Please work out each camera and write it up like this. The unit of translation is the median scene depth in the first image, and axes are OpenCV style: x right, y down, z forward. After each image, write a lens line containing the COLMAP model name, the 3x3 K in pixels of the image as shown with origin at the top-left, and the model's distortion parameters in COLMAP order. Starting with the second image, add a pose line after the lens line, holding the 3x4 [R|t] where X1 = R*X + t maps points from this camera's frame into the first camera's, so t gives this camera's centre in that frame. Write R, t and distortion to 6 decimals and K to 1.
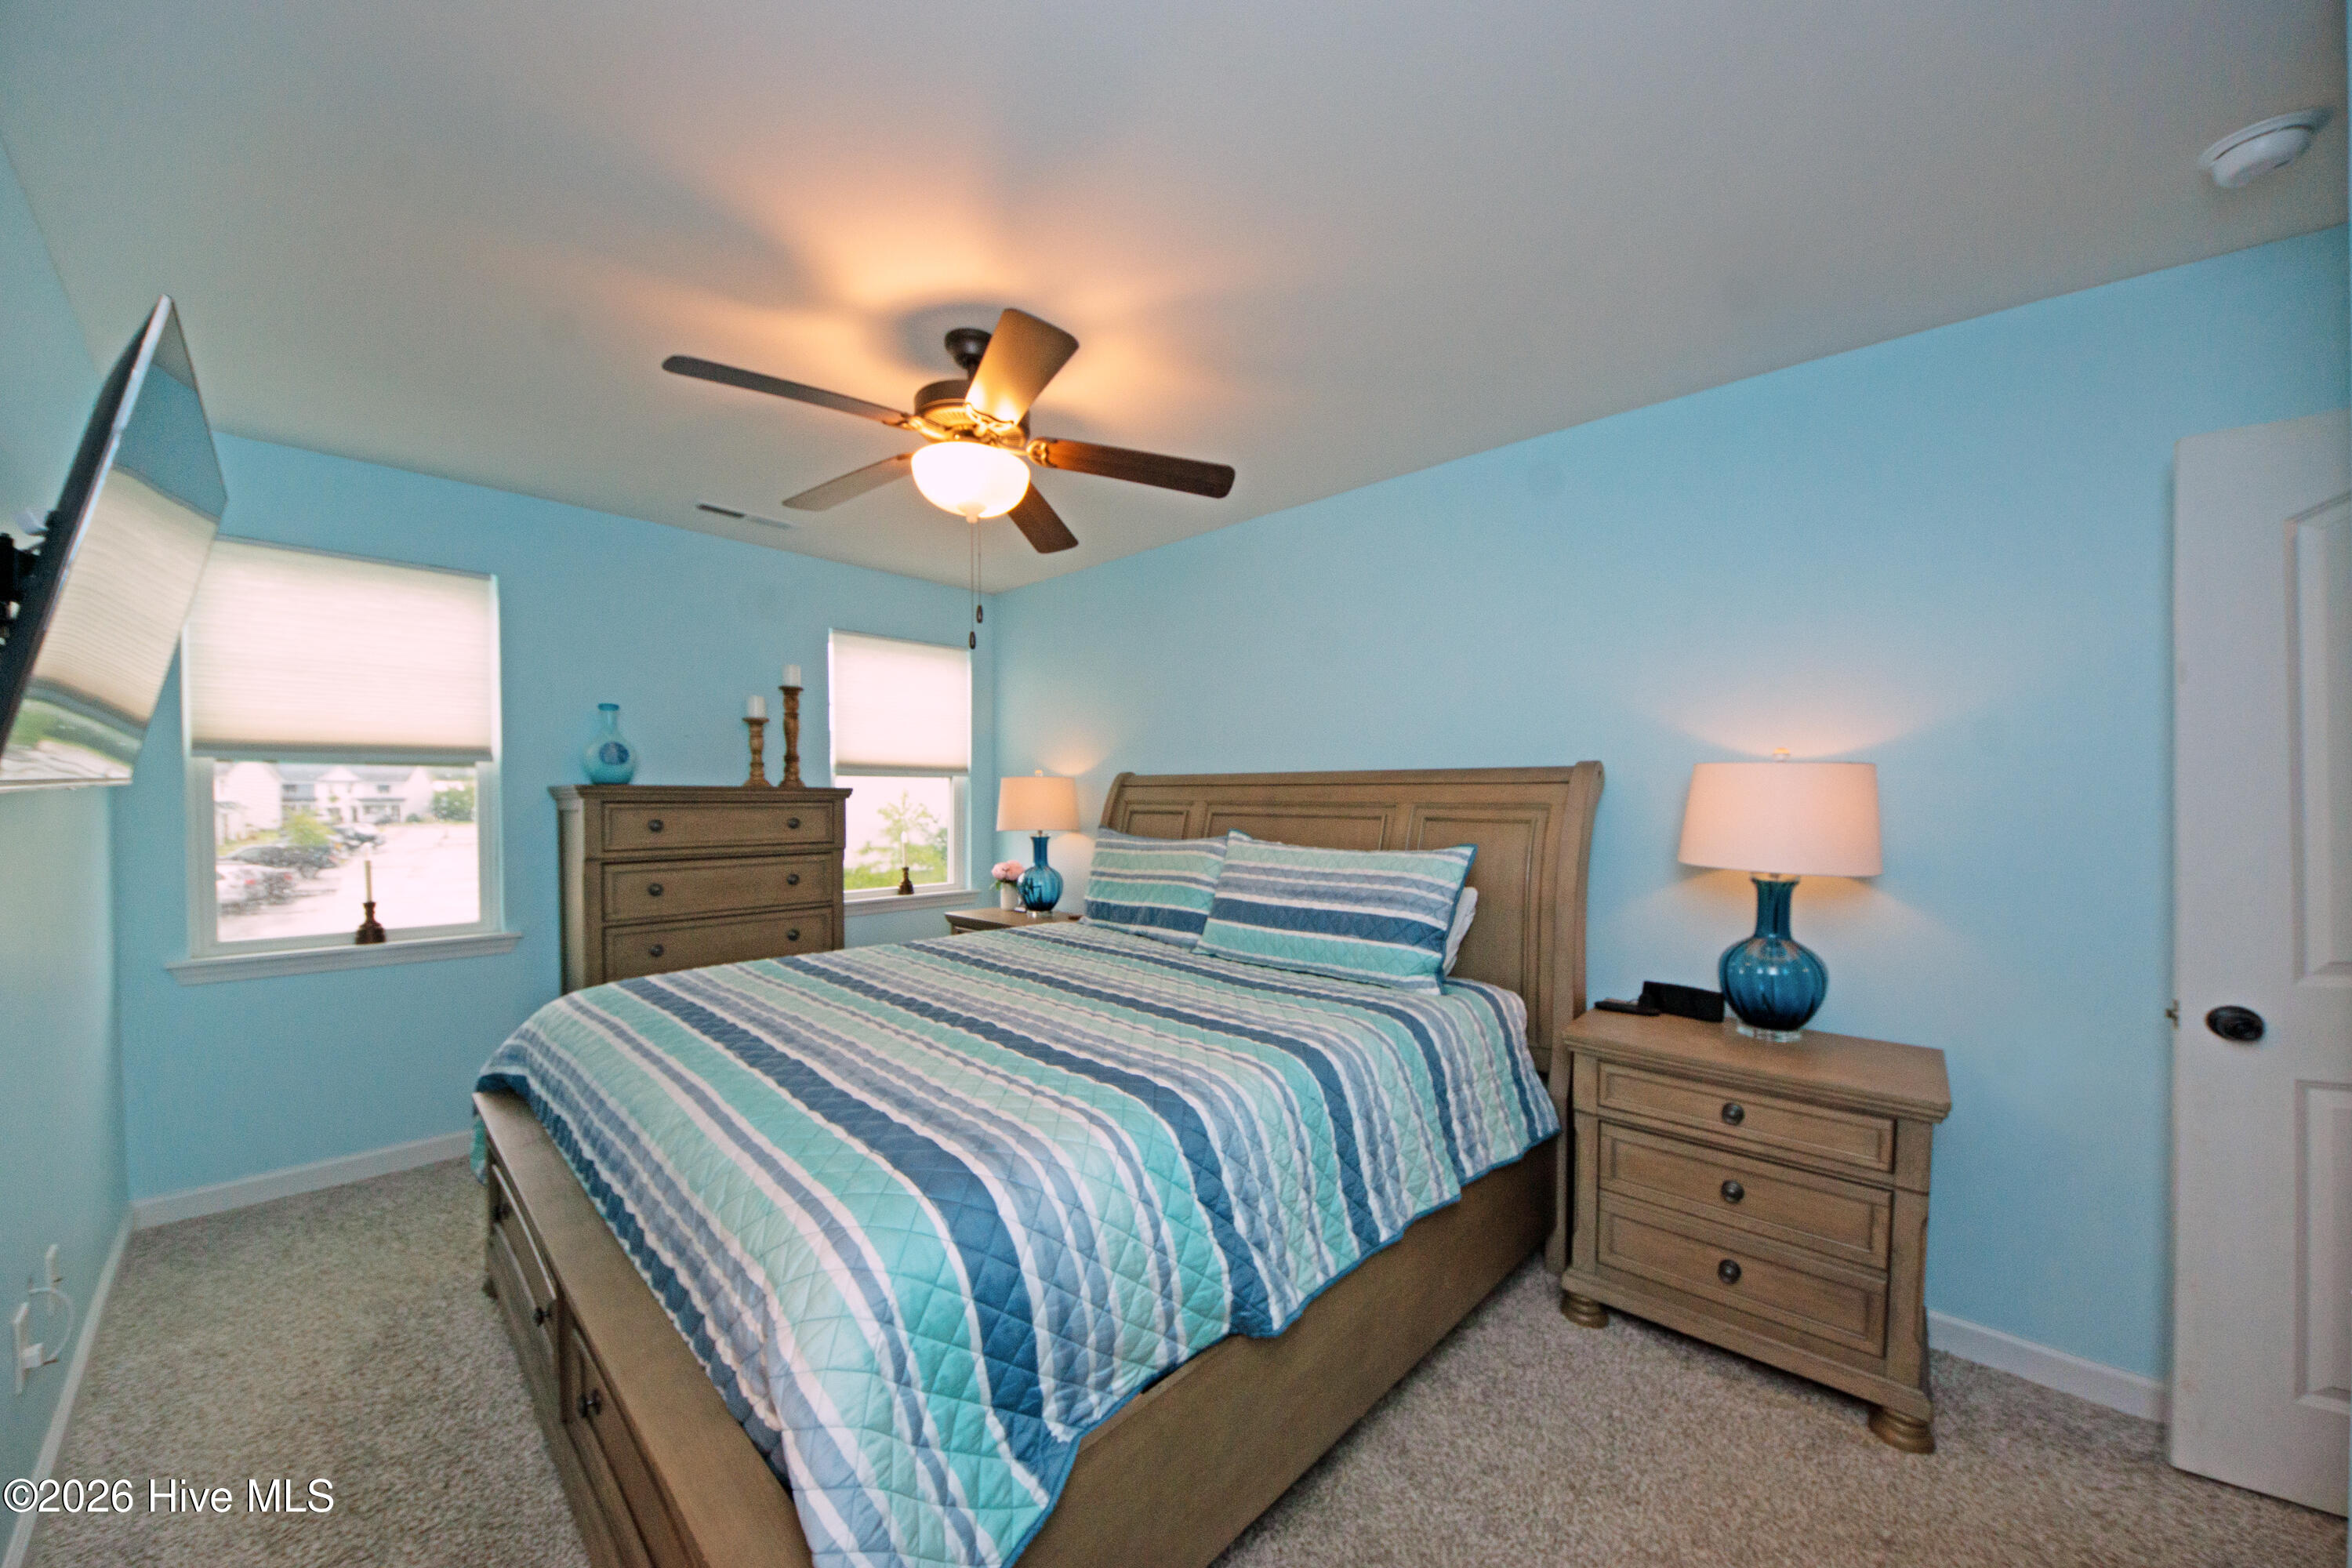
lens RADIAL K [[832.6, 0, 1176.9], [0, 832.6, 797.8], [0, 0, 1]] dist [0.018045, -0.000013]
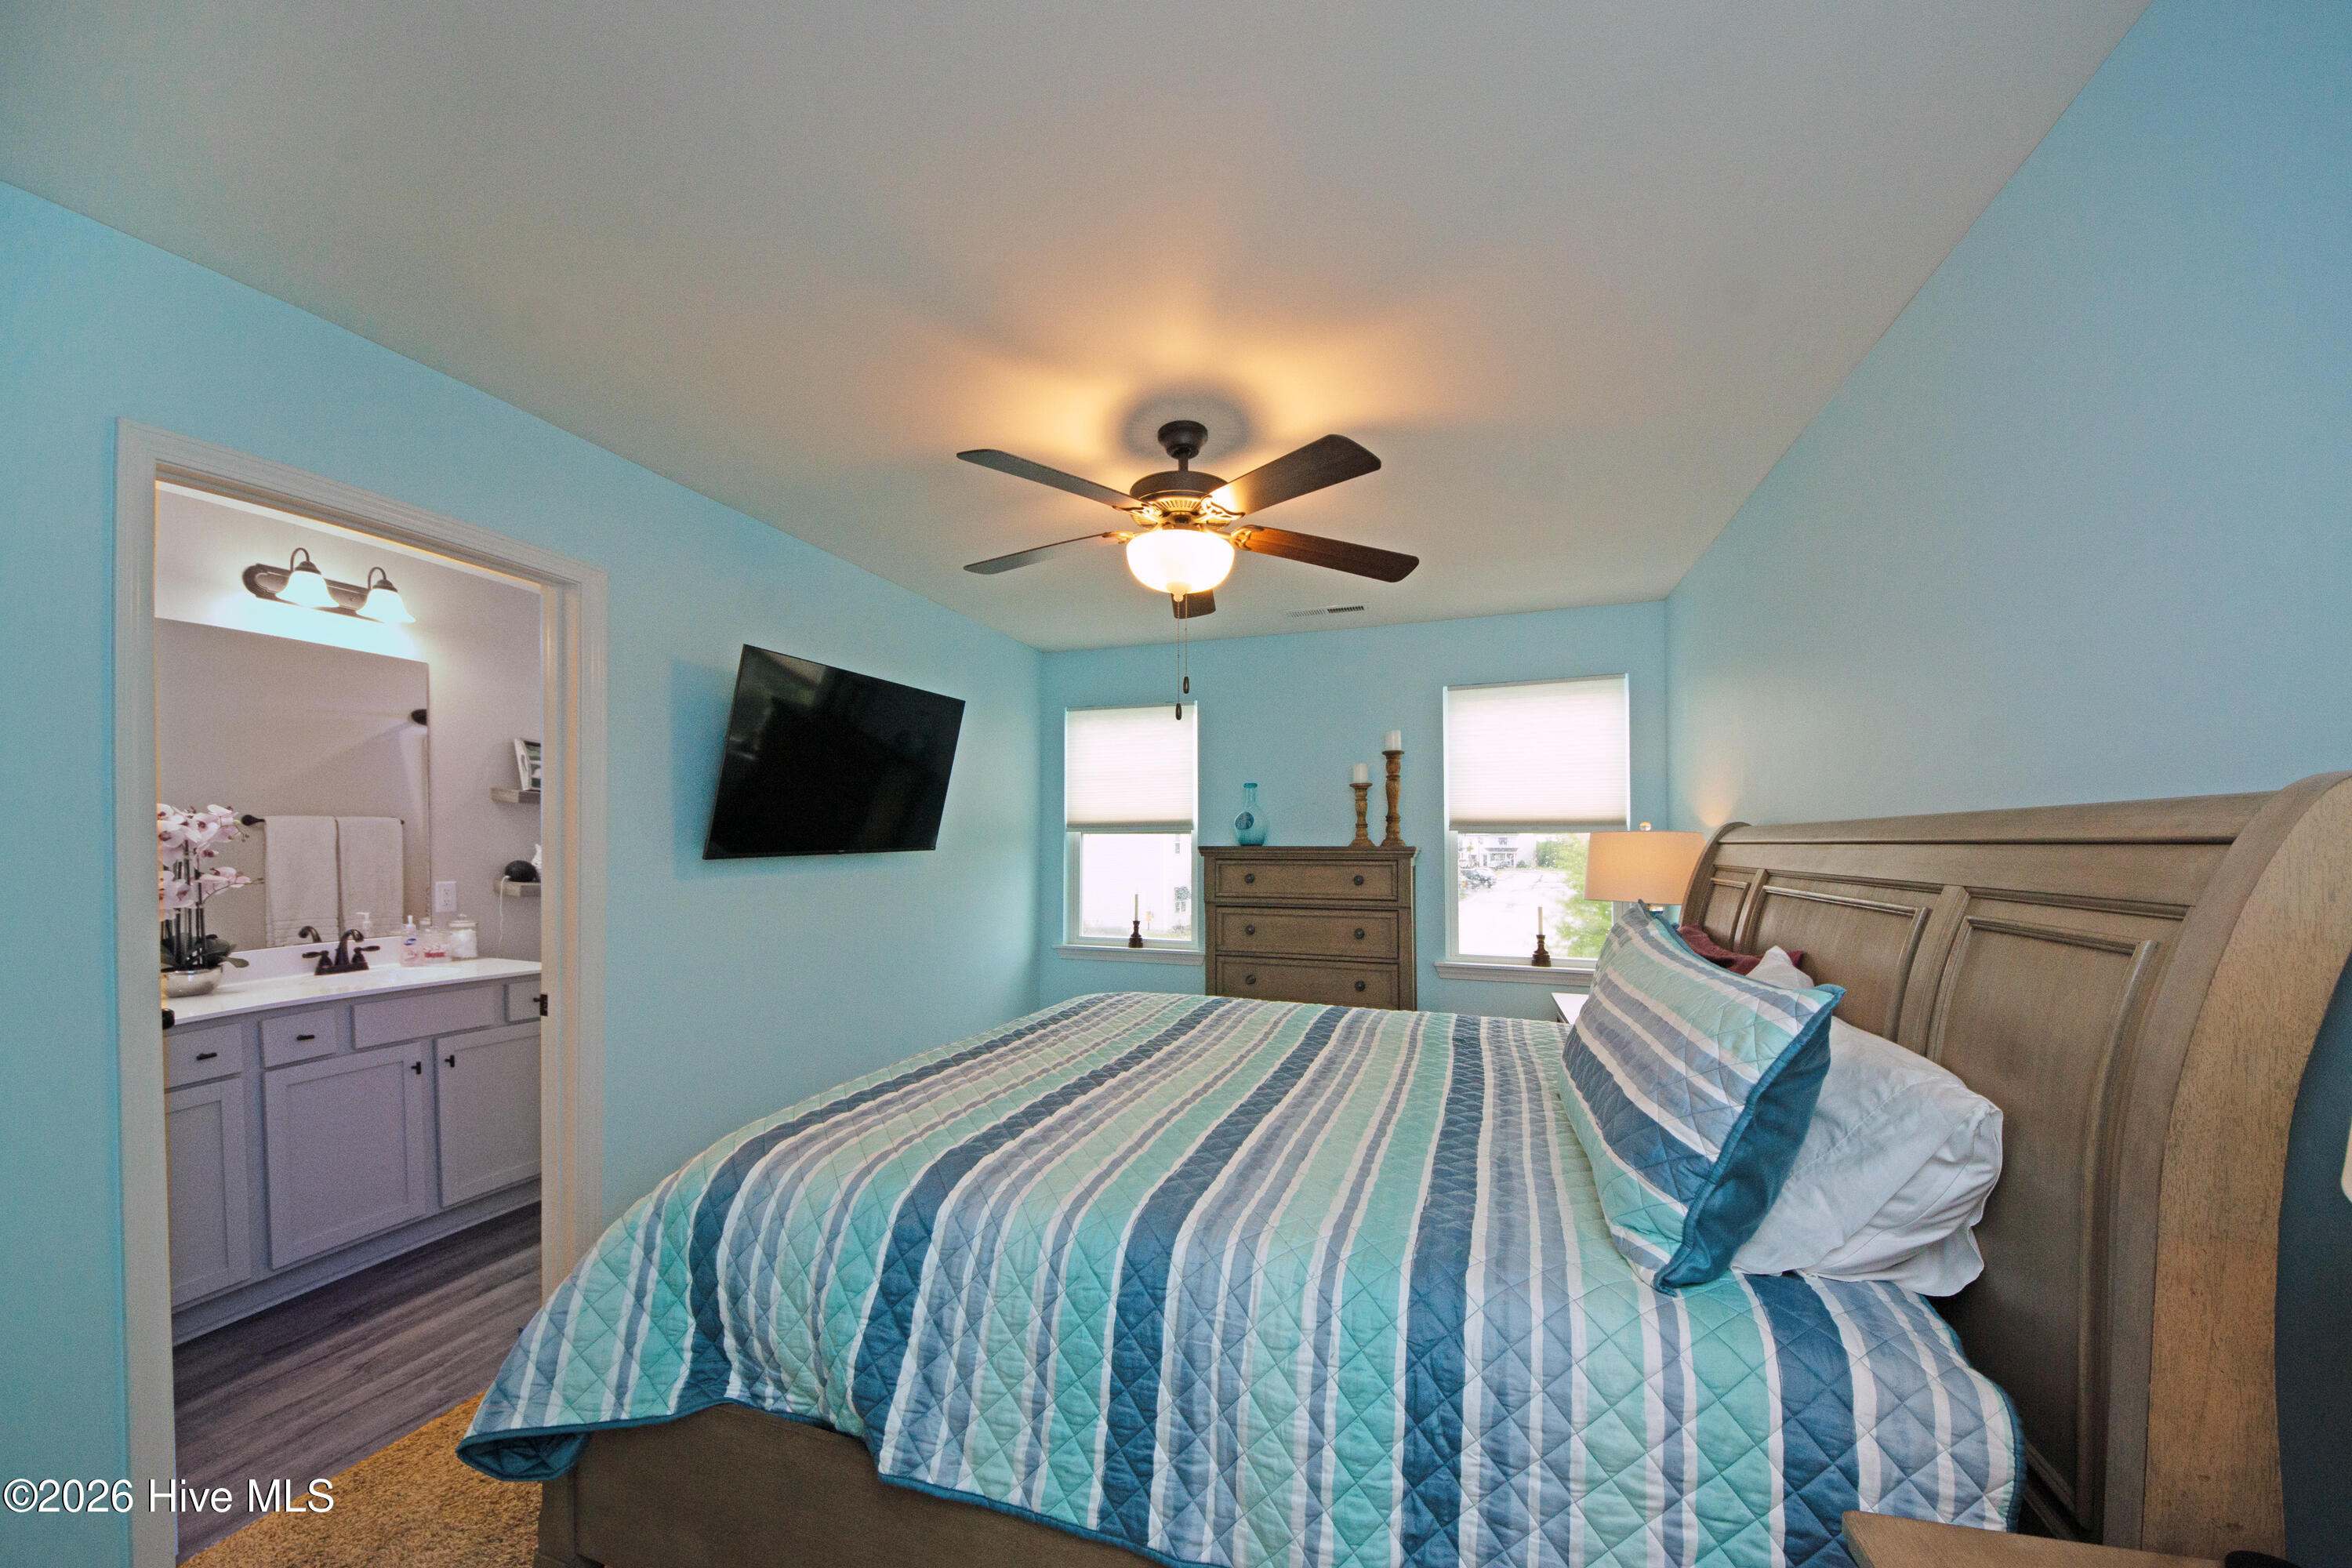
lens RADIAL K [[832.6, 0, 1176.9], [0, 832.6, 797.8], [0, 0, 1]] dist [0.018045, -0.000013]
pose [[0.391001, -0.056916, -0.918629, 0.481798], [0.002951, 0.998159, -0.060587, -0.012125], [0.920385, 0.020979, 0.390449, 0.406343]]
